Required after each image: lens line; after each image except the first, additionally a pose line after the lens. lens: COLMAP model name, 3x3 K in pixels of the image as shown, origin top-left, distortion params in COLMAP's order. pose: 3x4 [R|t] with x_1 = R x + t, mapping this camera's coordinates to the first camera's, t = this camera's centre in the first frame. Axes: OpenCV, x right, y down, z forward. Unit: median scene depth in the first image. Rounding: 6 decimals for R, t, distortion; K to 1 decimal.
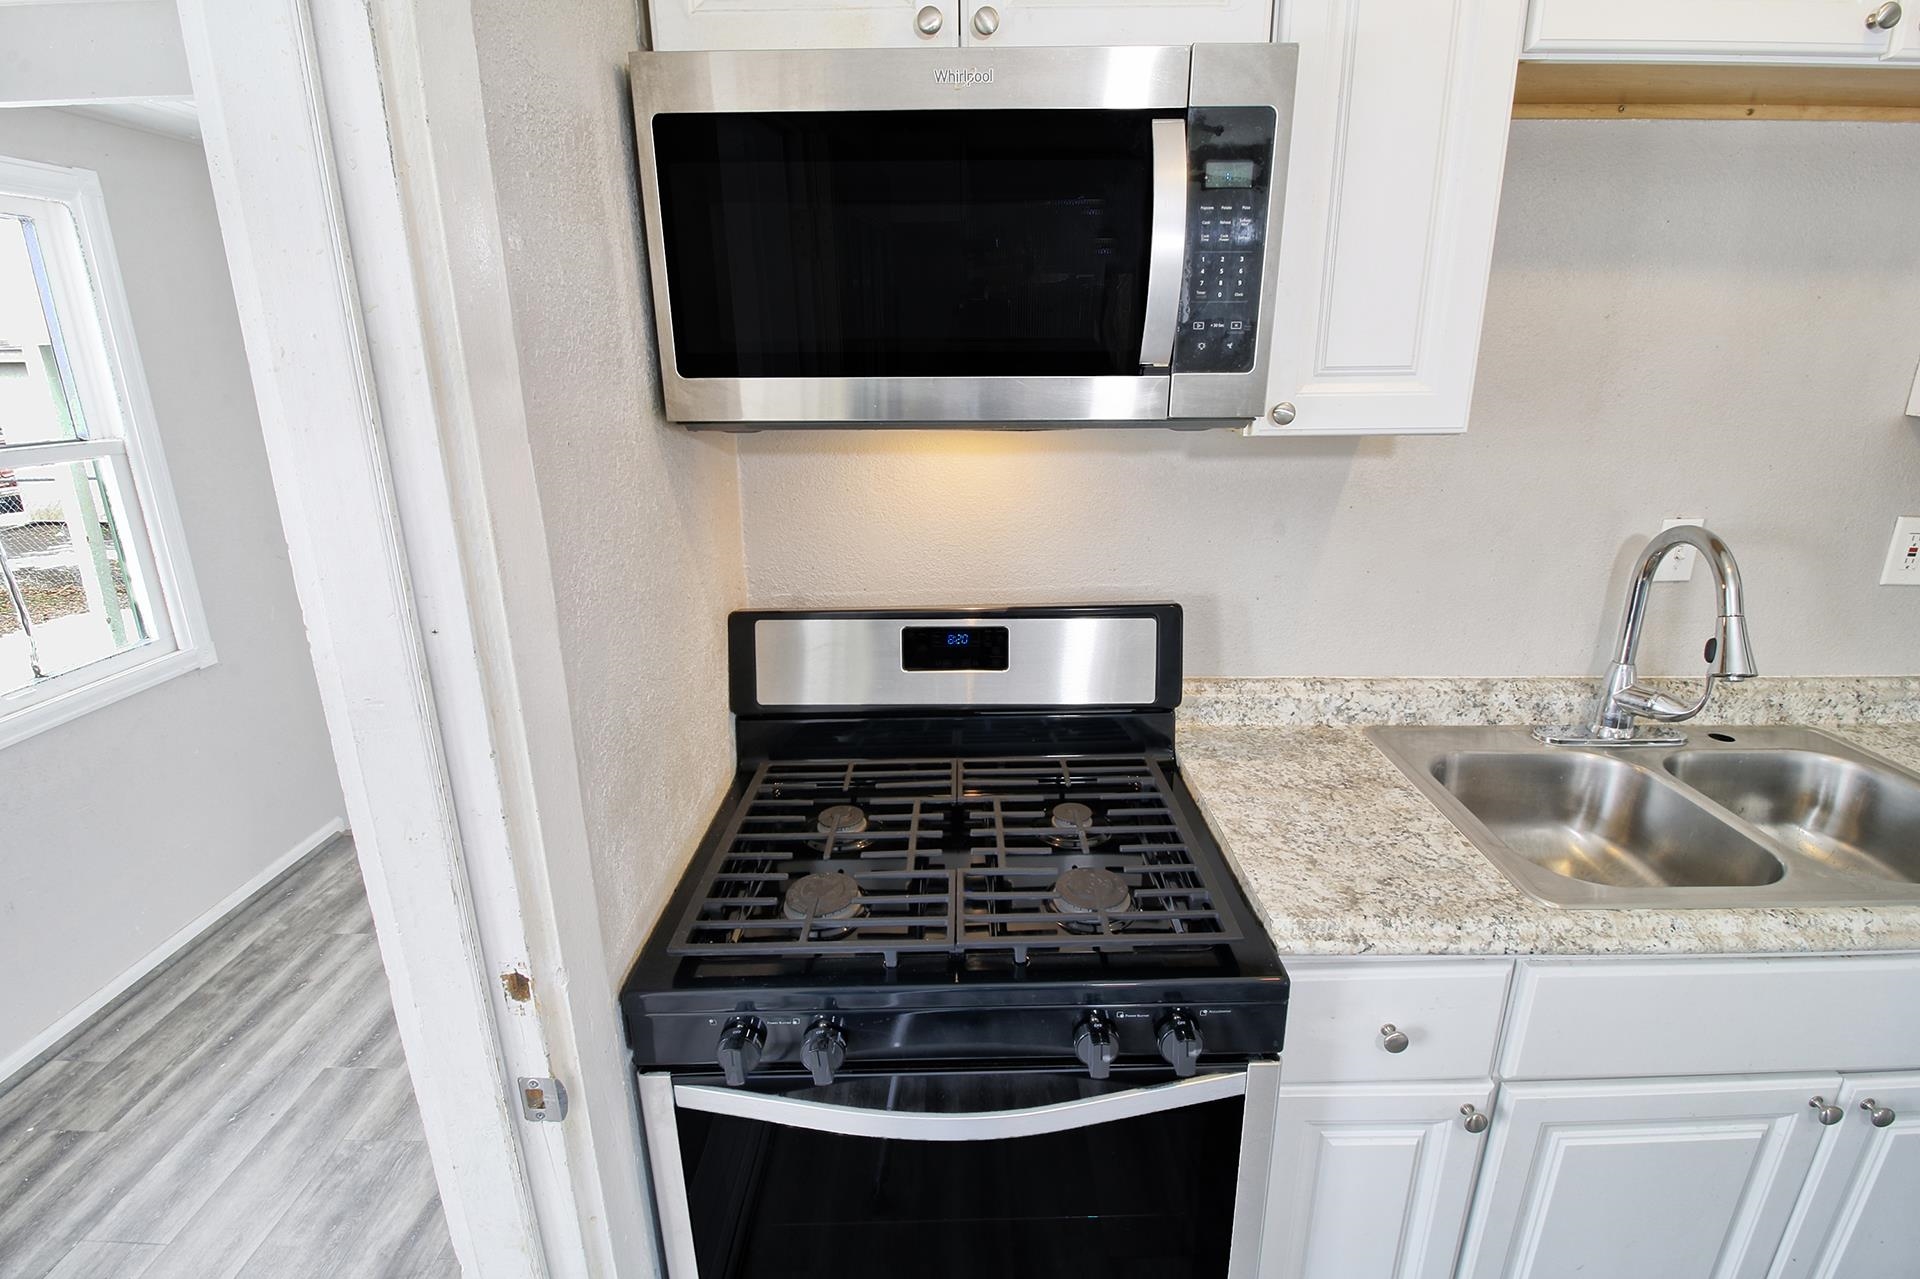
lens RADIAL K [[900.0, 0, 968.3], [0, 900.0, 618.7], [0, 0, 1]] dist [-0.008200, -0.007412]
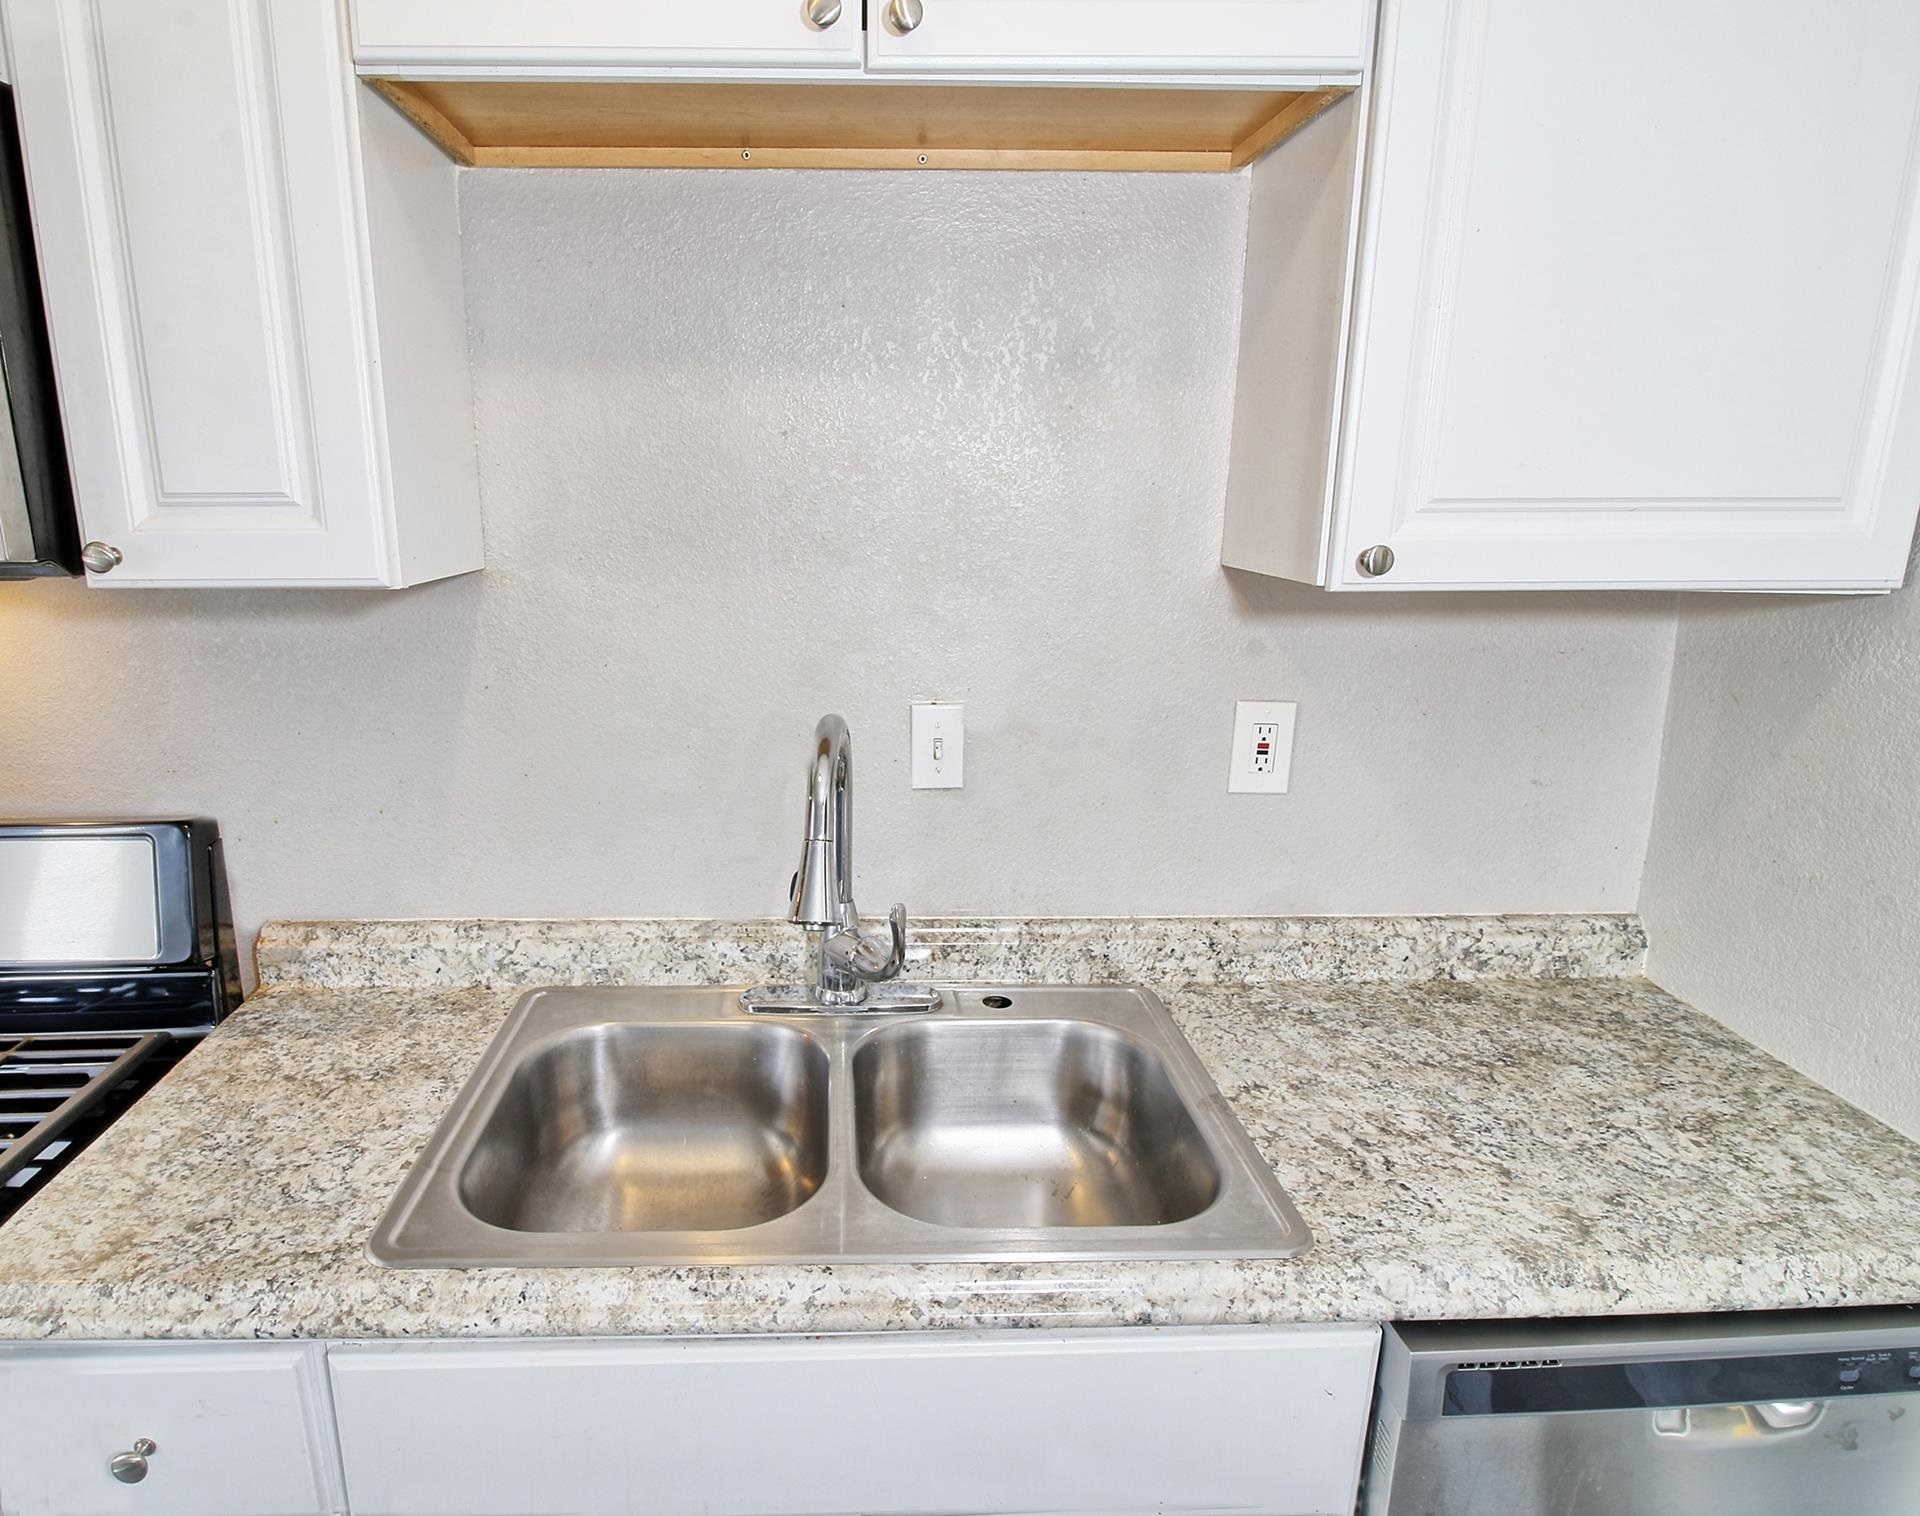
lens RADIAL K [[1147.5, 0, 851.9], [0, 1147.5, 769.5], [0, 0, 1]] dist [-0.003908, -0.009664]
pose [[0.998997, 0.002008, 0.044727, 0.723436], [0.000097, 0.998895, -0.047006, -0.014044], [-0.044772, 0.046963, 0.997893, 0.059895]]
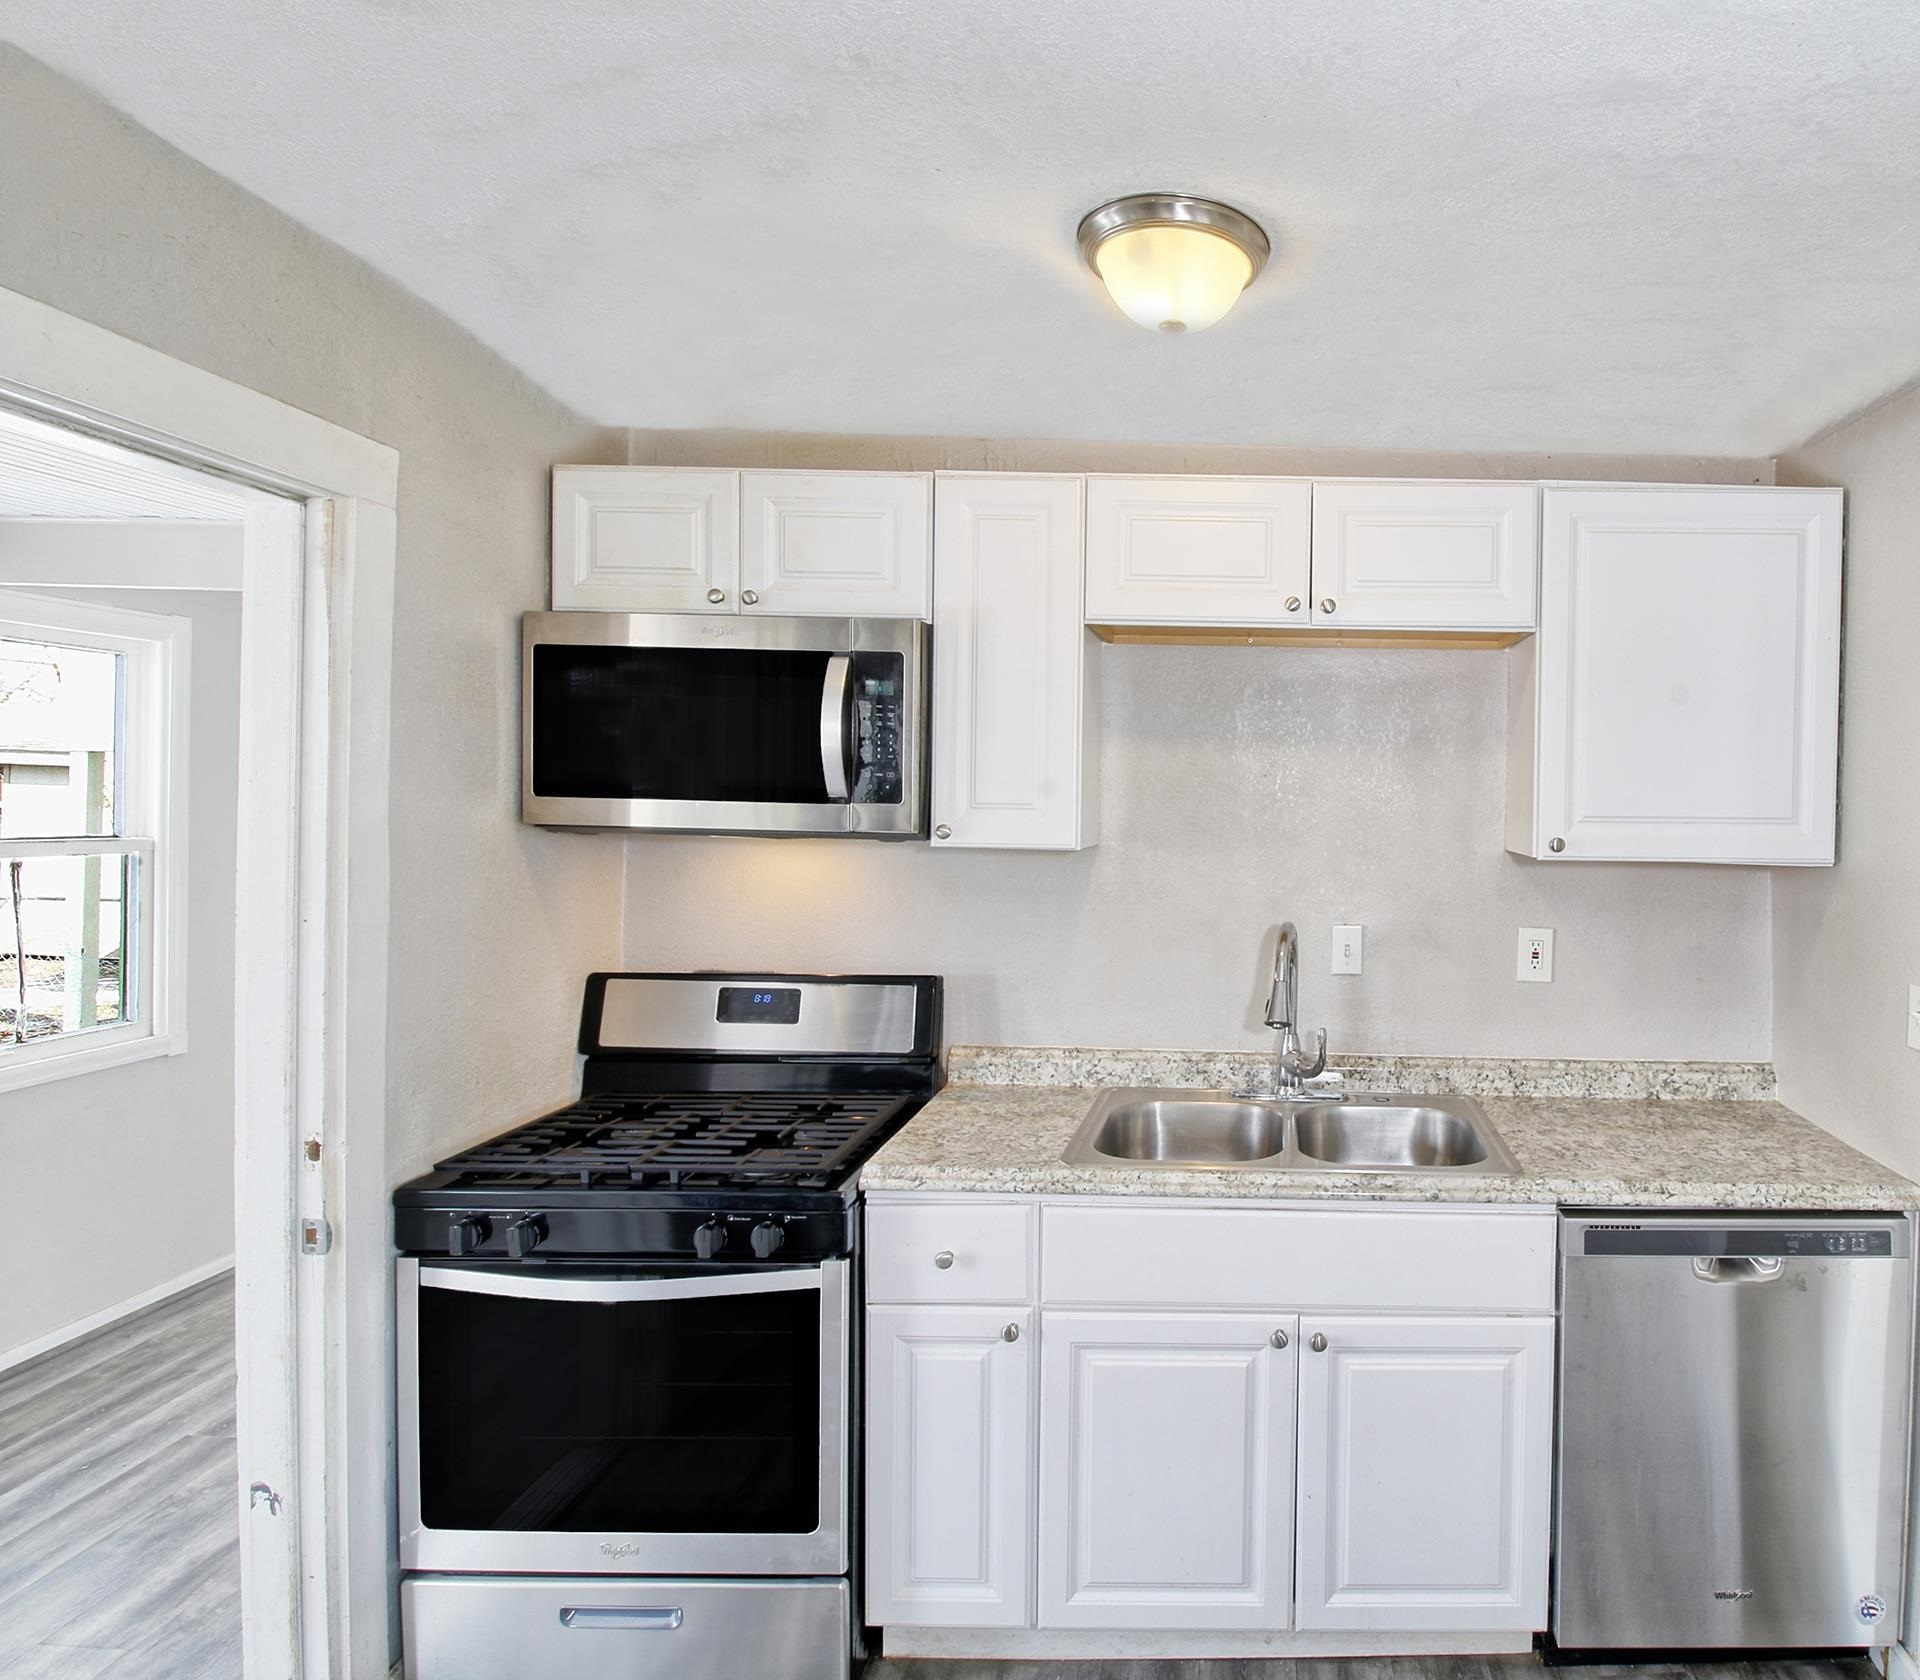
lens RADIAL K [[1167.4, 0, 1269.6], [0, 1167.4, 801.0], [0, 0, 1]] dist [-0.011017, -0.005545]
pose [[0.999339, 0.030076, 0.020424, 0.681376], [-0.023200, 0.960102, -0.278685, 0.201832], [-0.027991, 0.278027, 0.960165, -0.719156]]
